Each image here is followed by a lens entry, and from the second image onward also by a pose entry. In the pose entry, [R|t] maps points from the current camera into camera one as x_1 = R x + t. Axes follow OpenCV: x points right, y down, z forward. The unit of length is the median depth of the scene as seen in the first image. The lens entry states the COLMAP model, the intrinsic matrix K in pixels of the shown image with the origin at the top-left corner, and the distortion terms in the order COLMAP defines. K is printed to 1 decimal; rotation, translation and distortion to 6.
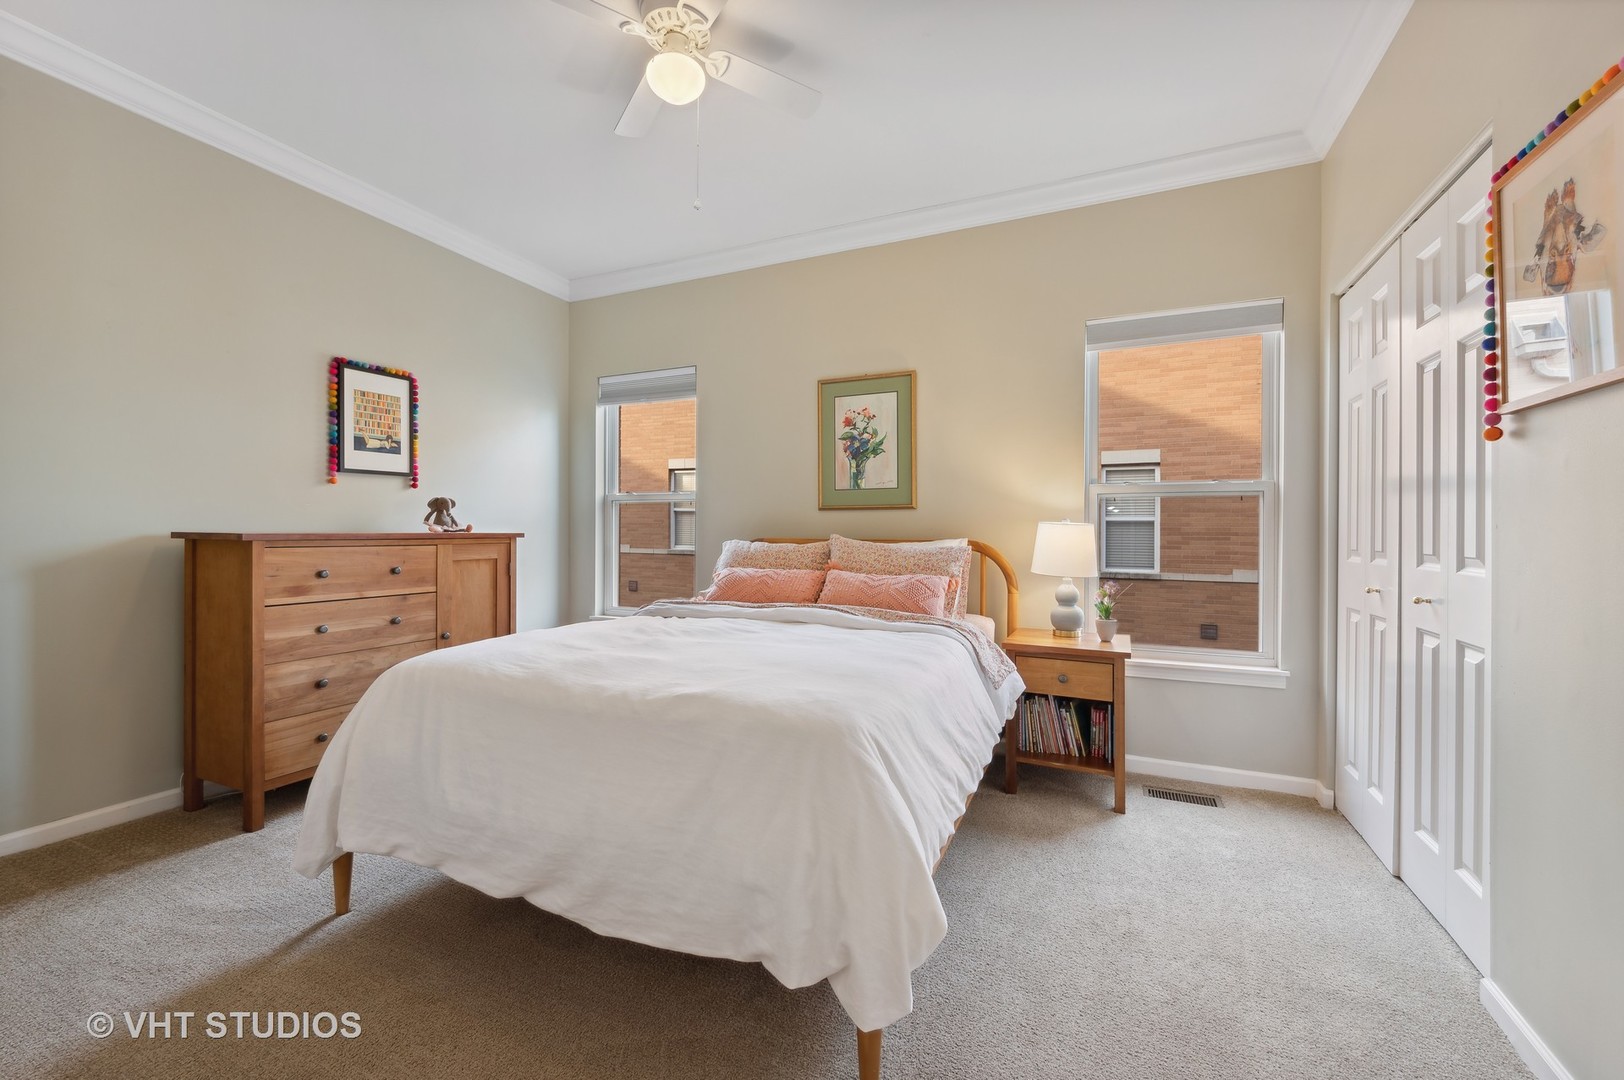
lens RADIAL K [[654.7, 0, 798.9], [0, 654.7, 536.2], [0, 0, 1]] dist [-0.000819, 0.000321]
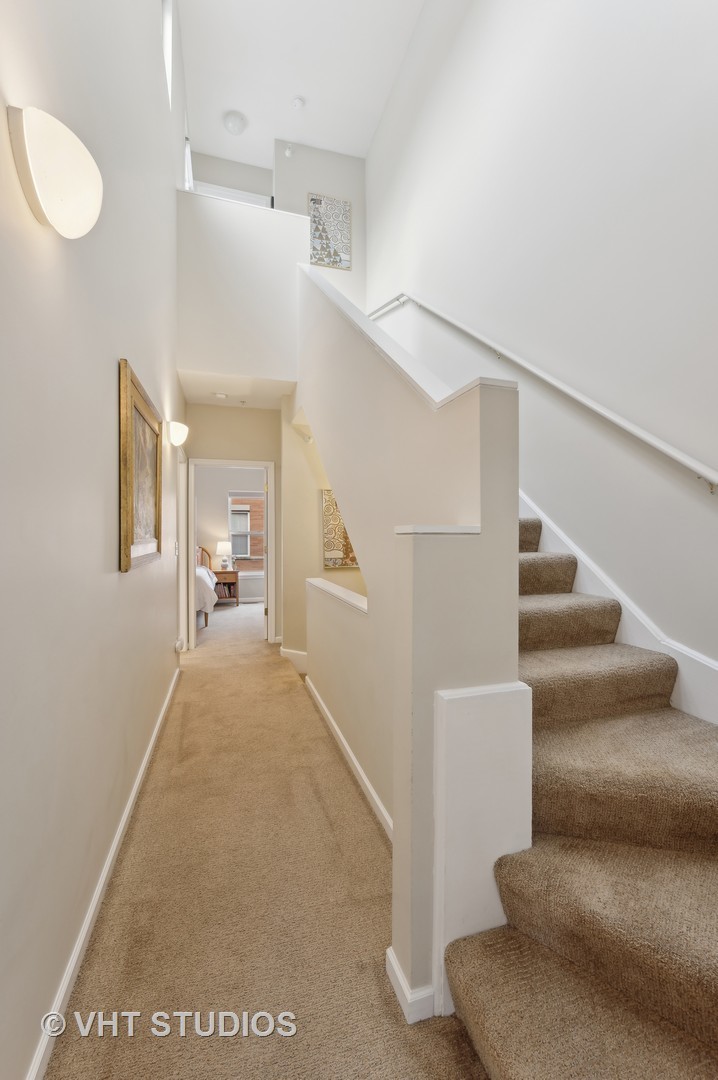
lens RADIAL K [[435.4, 0, 354.8], [0, 435.4, 538.0], [0, 0, 1]] dist [-0.000819, 0.000321]
pose [[0.744734, -0.006960, 0.667326, -0.826692], [0.006172, 0.999975, 0.003543, -0.050988], [-0.667333, 0.001480, 0.744758, -1.622417]]
